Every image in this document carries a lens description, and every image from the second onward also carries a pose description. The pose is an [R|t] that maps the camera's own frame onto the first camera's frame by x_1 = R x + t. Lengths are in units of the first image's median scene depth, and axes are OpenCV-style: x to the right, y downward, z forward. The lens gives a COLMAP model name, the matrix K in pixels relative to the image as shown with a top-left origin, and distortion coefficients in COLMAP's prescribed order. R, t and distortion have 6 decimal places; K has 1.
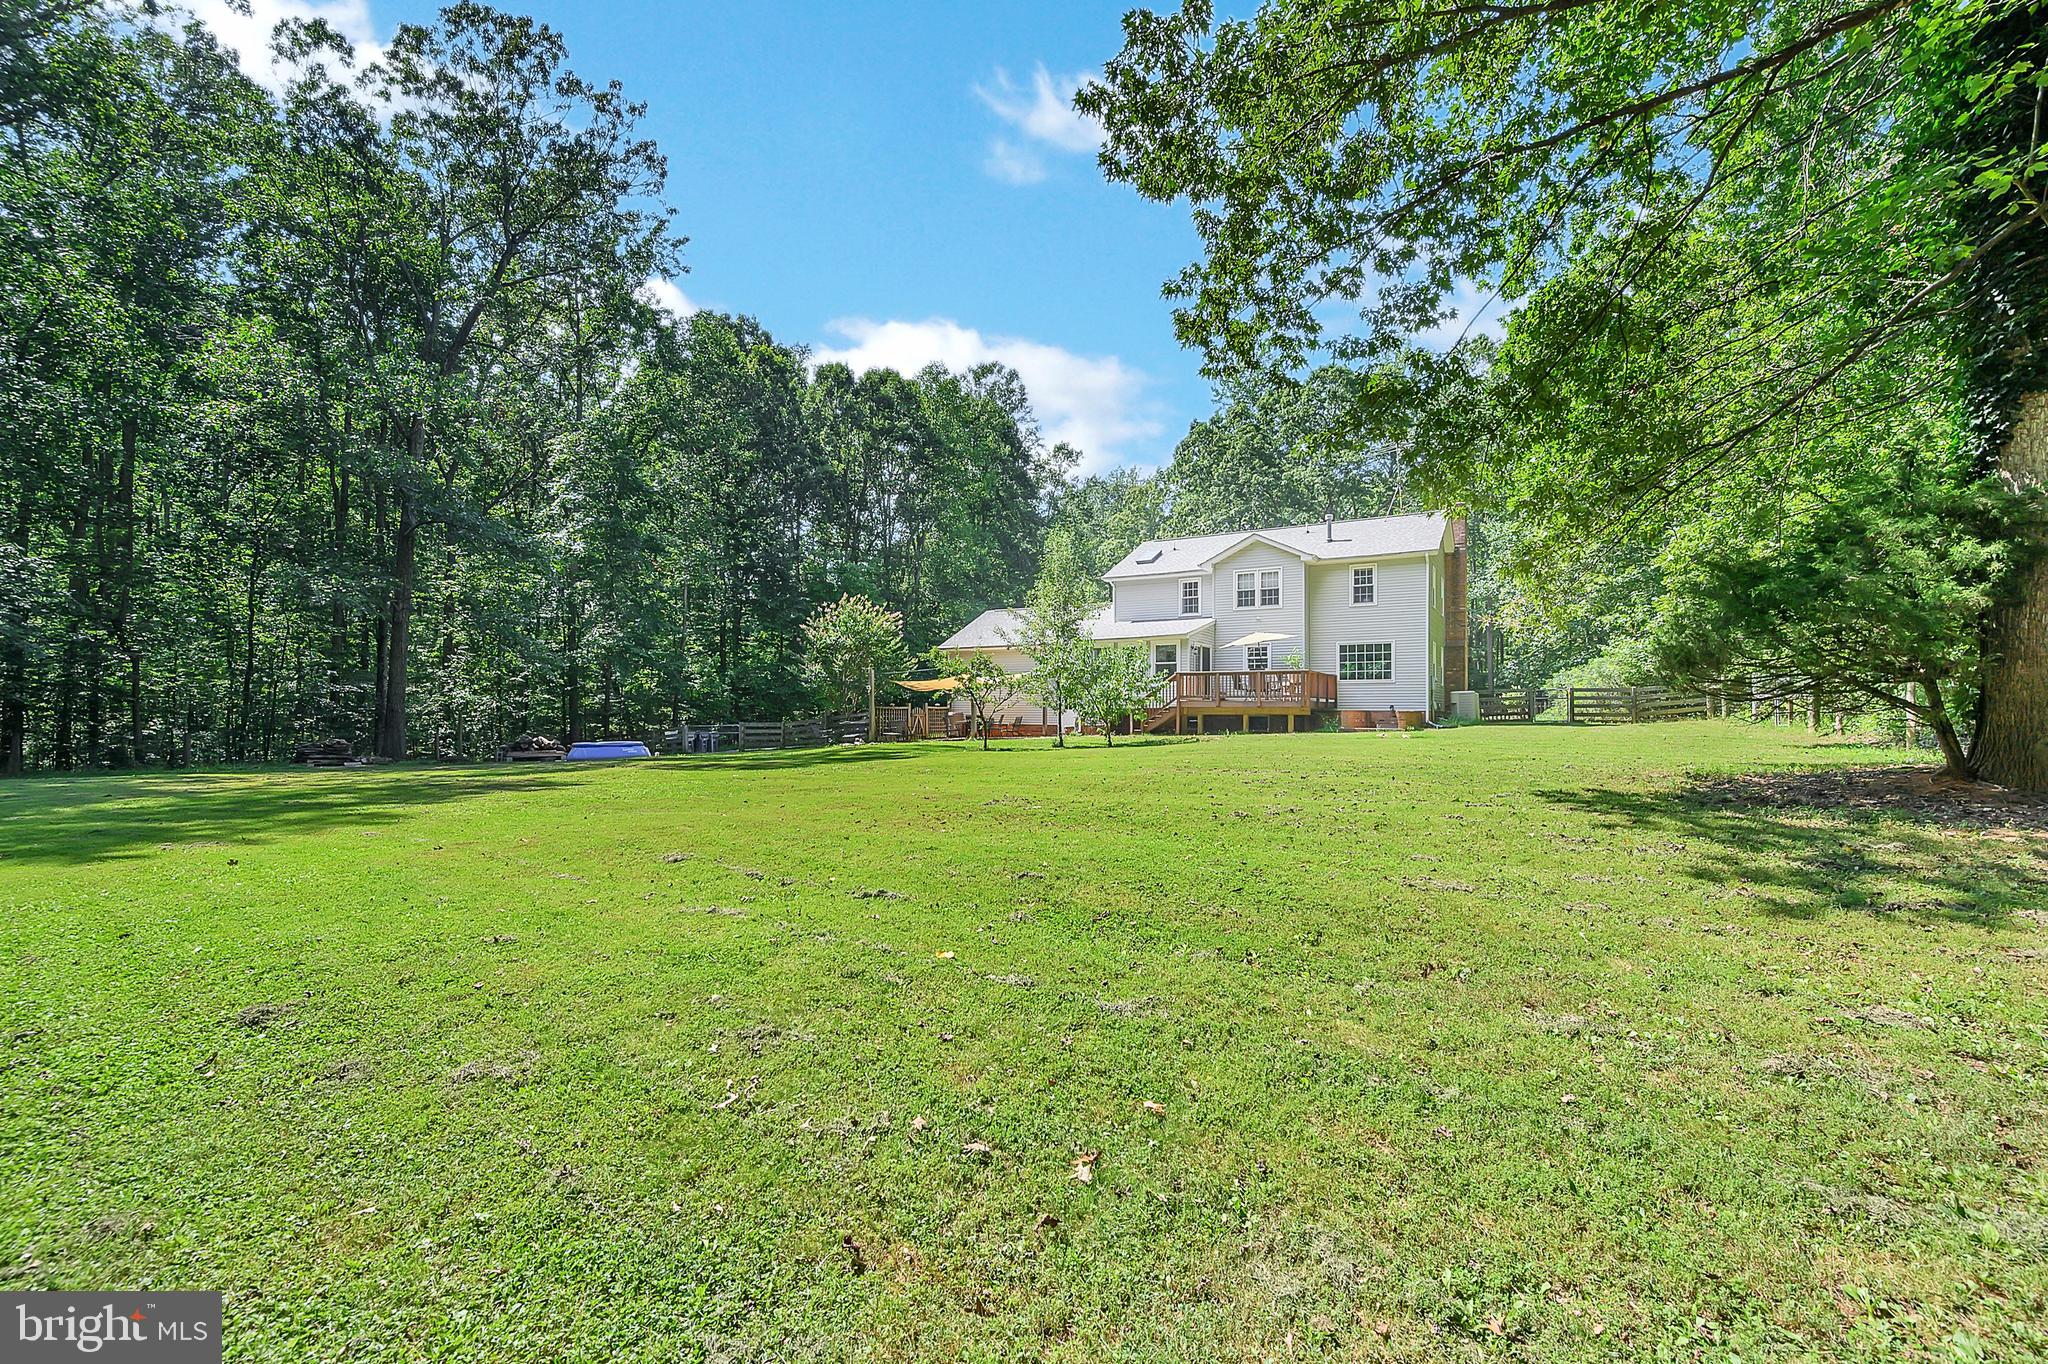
lens RADIAL K [[866.6, 0, 1024.0], [0, 866.6, 682.0], [0, 0, 1]] dist [0.004098, 0.000197]
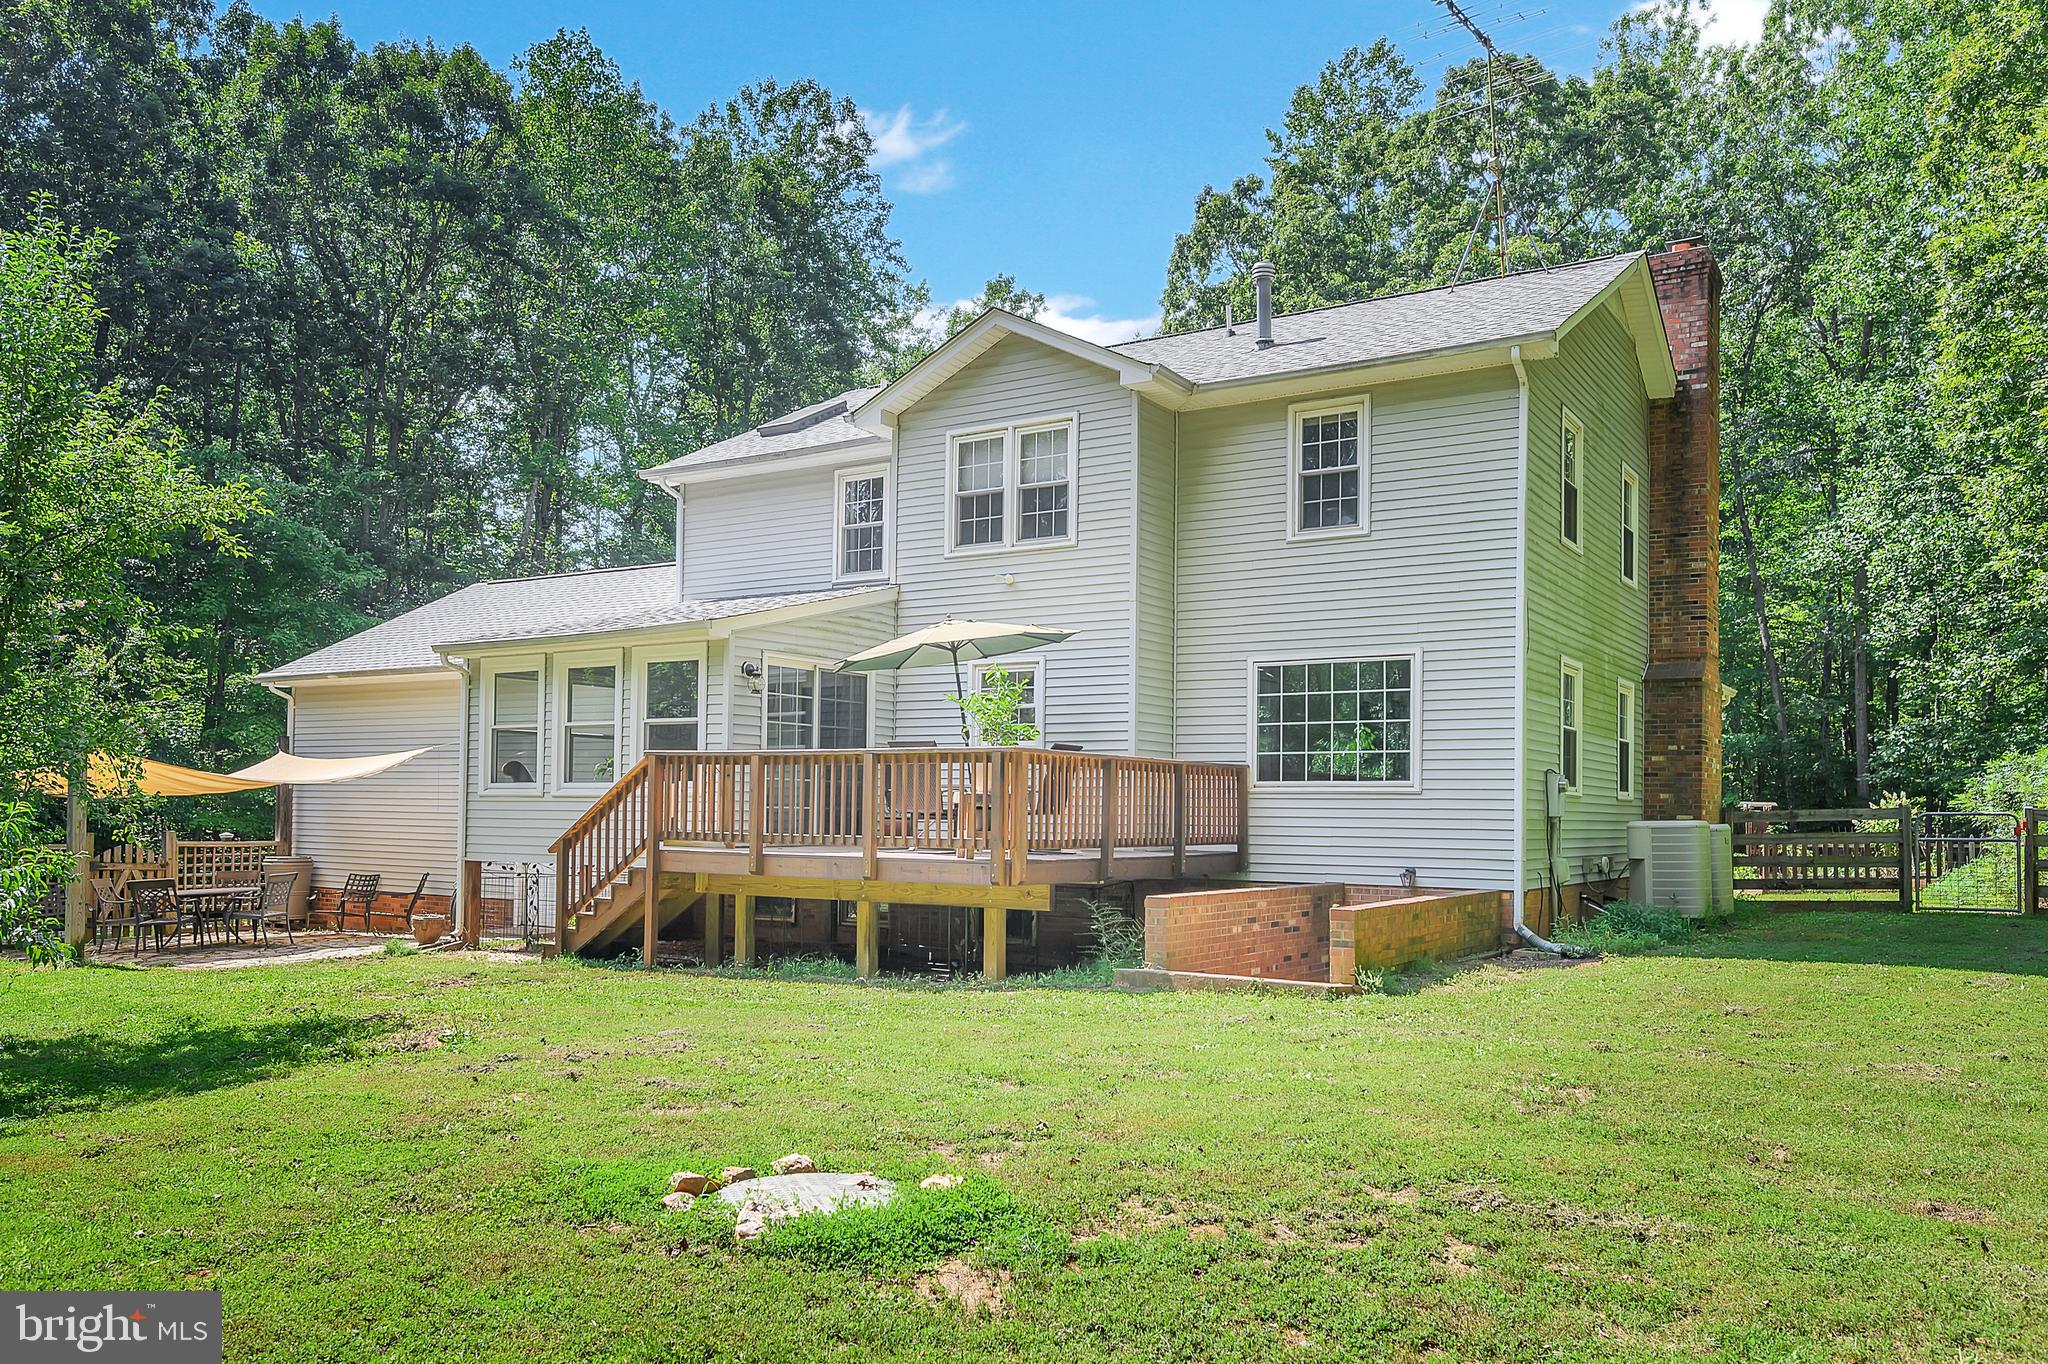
lens RADIAL K [[1535.4, 0, 1027.4], [0, 1535.4, 737.8], [0, 0, 1]] dist [-0.007792, -0.002897]
pose [[0.999424, 0.007935, -0.032985, 0.301273], [-0.008395, 0.999869, -0.013829, -0.009315], [0.032871, 0.014098, 0.999360, 0.456713]]
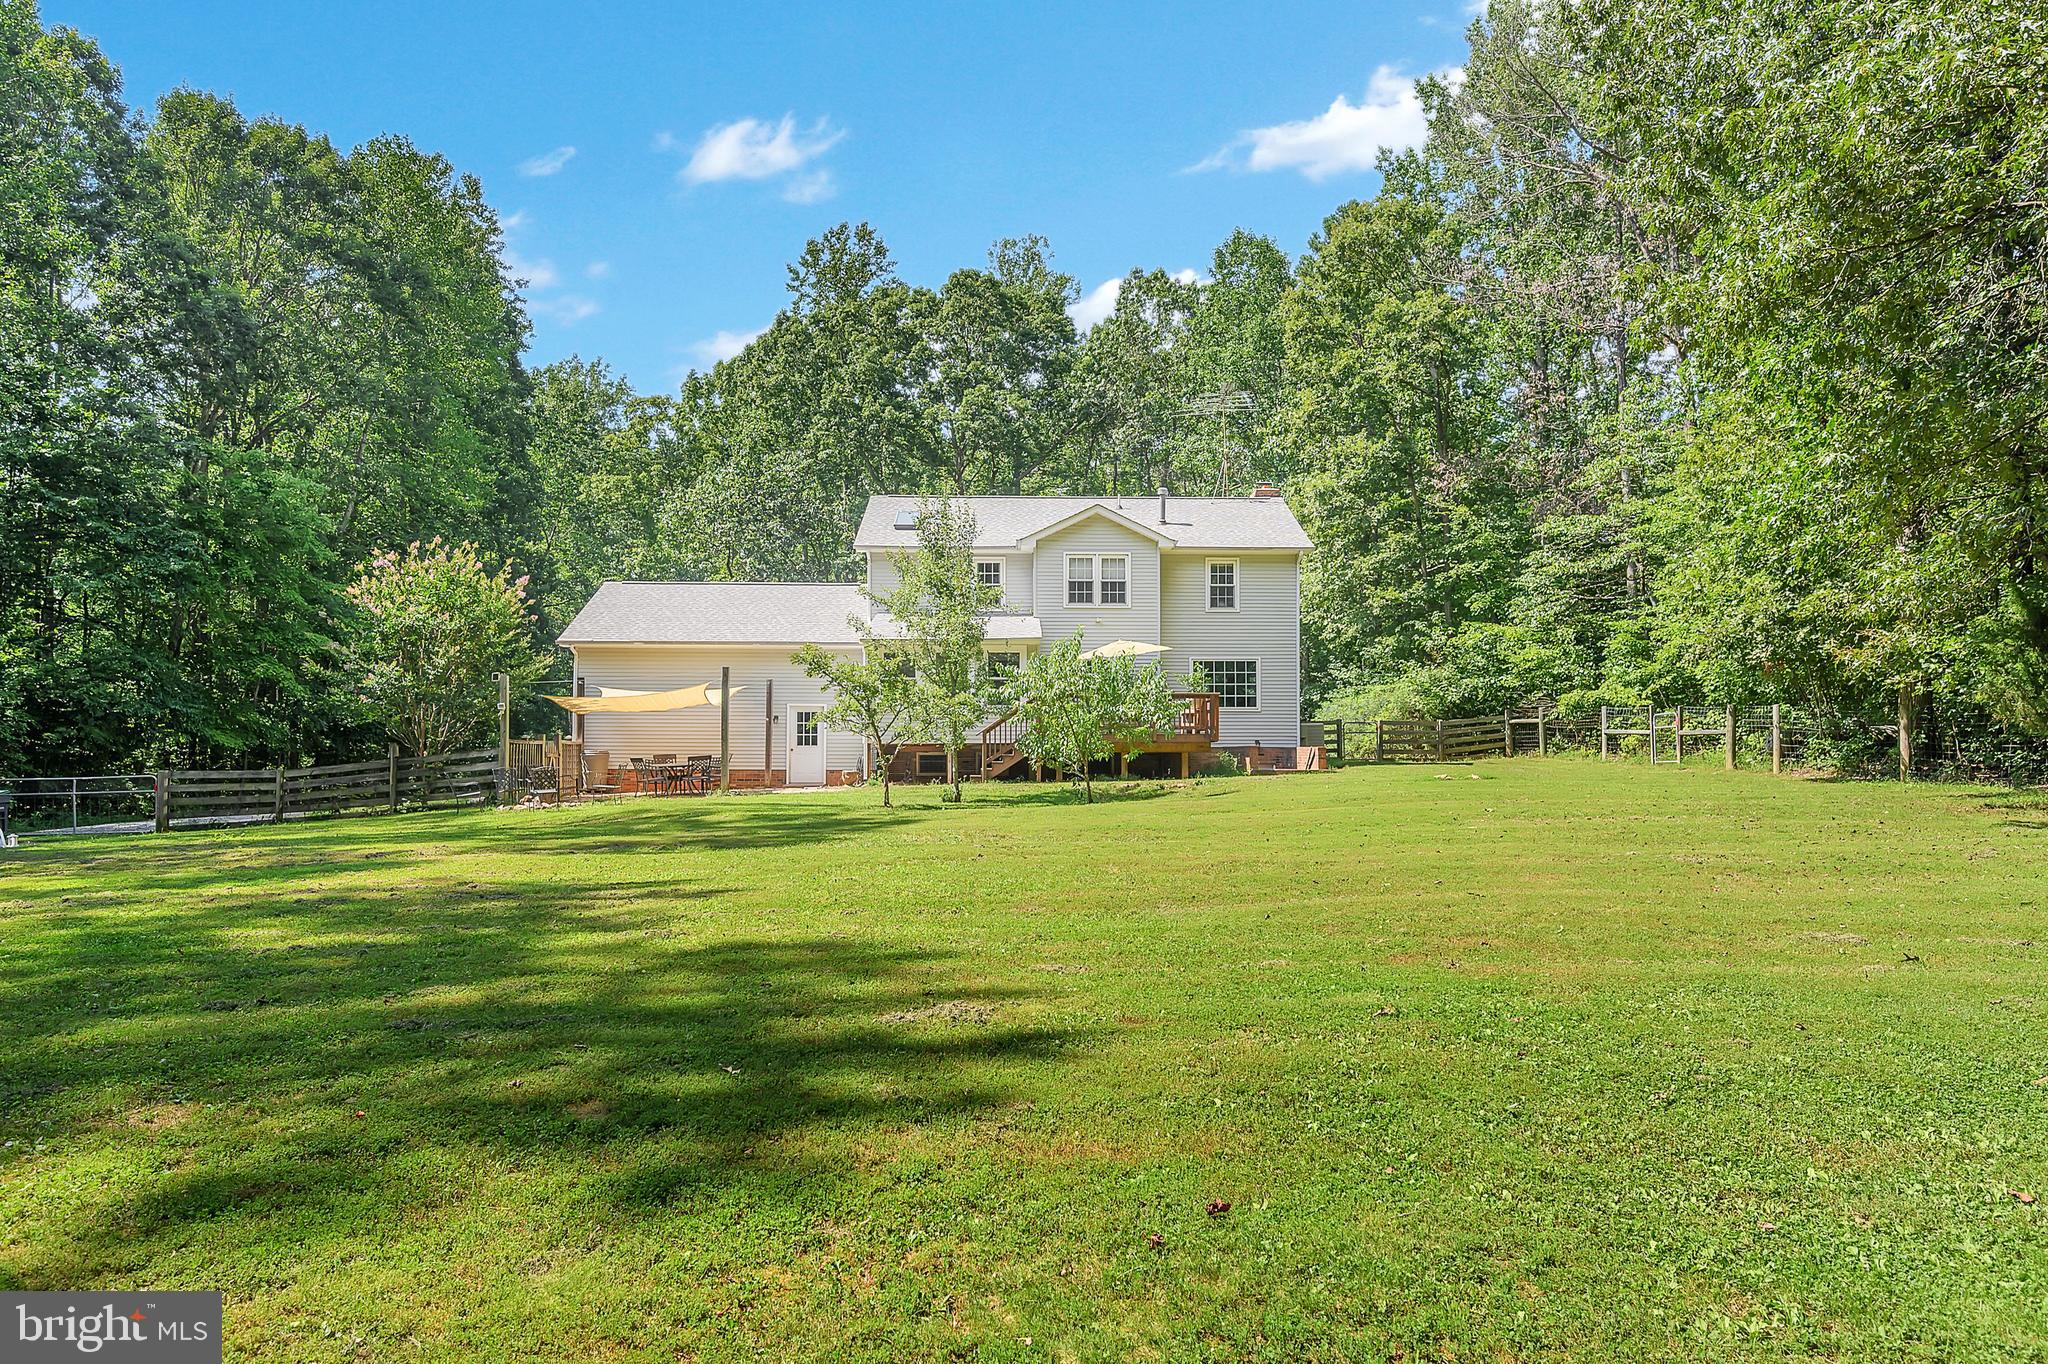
lens RADIAL K [[1295.0, 0, 1024.0], [0, 1295.0, 682.0], [0, 0, 1]] dist [0.008439, 0.001411]
pose [[0.857154, 0.026490, 0.514378, -0.349192], [-0.018438, 0.999615, -0.020754, 0.002120], [-0.514729, 0.008305, 0.857313, 0.100186]]
